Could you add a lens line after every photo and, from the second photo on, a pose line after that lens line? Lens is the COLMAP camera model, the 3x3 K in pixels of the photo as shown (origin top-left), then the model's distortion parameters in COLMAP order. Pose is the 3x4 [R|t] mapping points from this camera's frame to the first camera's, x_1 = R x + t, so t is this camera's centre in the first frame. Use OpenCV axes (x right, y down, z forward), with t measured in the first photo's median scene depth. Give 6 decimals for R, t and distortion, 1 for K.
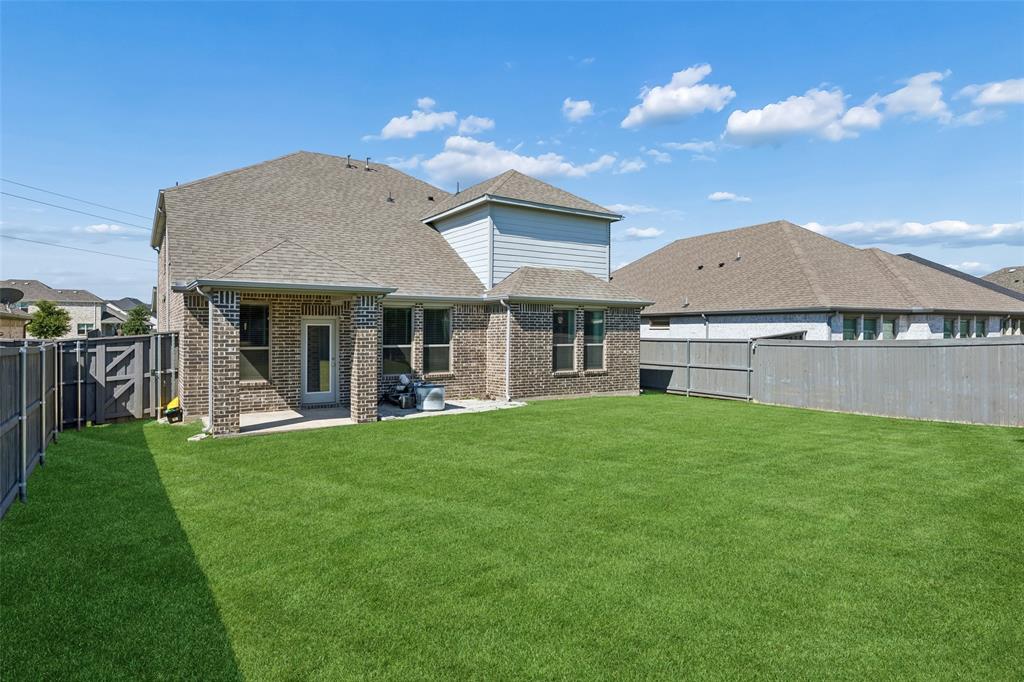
lens RADIAL K [[567.4, 0, 513.7], [0, 567.4, 336.2], [0, 0, 1]] dist [-0.002199, -0.000752]
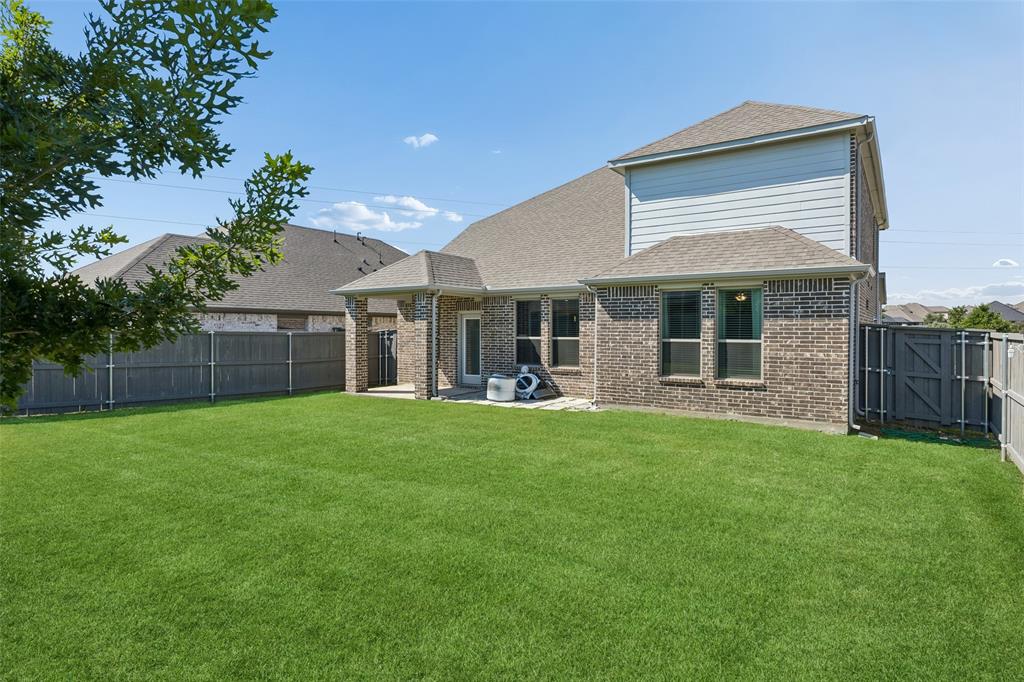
lens RADIAL K [[567.4, 0, 512.6], [0, 567.4, 339.0], [0, 0, 1]] dist [-0.002199, -0.000752]
pose [[0.368034, 0.016523, -0.929665, 0.697547], [-0.002033, 0.999854, 0.016966, 0.002178], [0.929810, -0.004354, 0.368014, 0.555230]]
